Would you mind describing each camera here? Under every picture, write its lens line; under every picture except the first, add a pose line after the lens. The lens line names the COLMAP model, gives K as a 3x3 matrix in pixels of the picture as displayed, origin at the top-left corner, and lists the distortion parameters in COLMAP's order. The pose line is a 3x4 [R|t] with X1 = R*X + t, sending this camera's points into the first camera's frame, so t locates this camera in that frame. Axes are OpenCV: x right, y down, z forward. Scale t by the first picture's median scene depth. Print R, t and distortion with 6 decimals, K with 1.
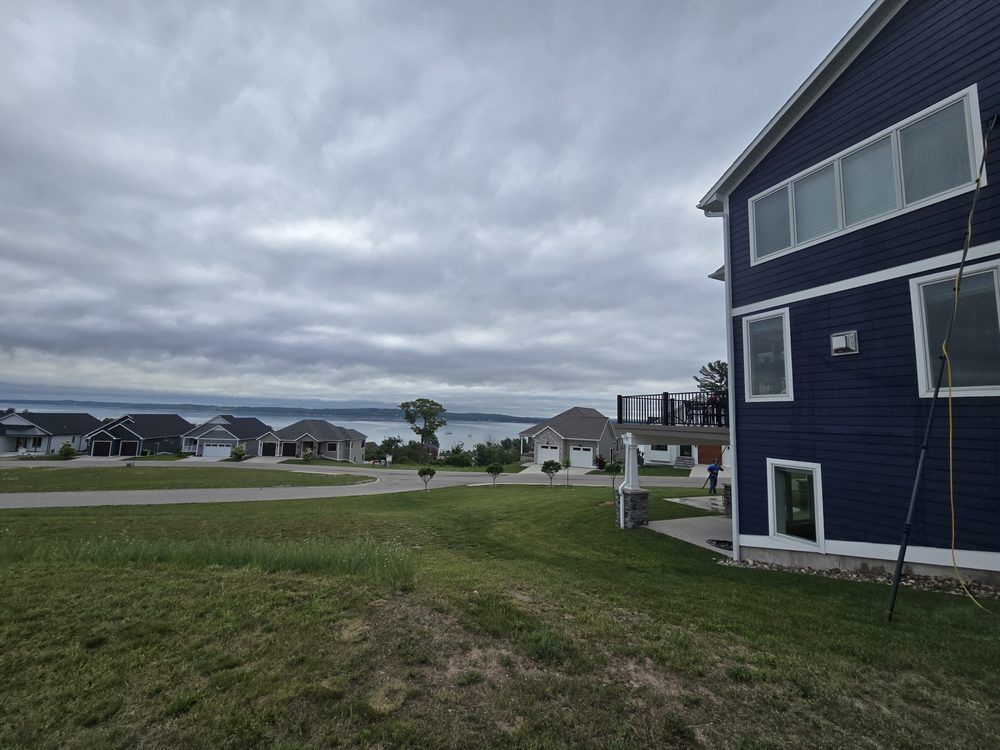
lens RADIAL K [[406.1, 0, 493.7], [0, 406.1, 370.2], [0, 0, 1]] dist [-0.002080, 0.000231]
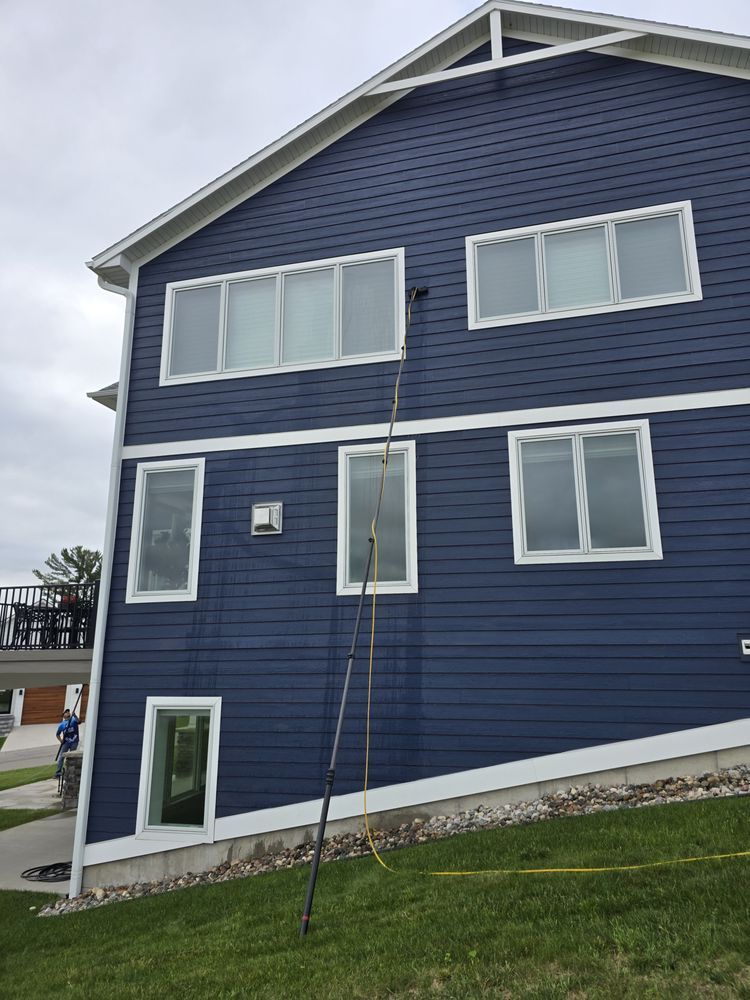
lens RADIAL K [[655.0, 0, 381.5], [0, 655.0, 502.5], [0, 0, 1]] dist [0.071732, -0.059616]
pose [[0.587252, 0.147453, 0.795859, 0.051917], [-0.069986, 0.988834, -0.131566, 0.037138], [-0.806373, 0.021563, 0.591015, 0.133528]]
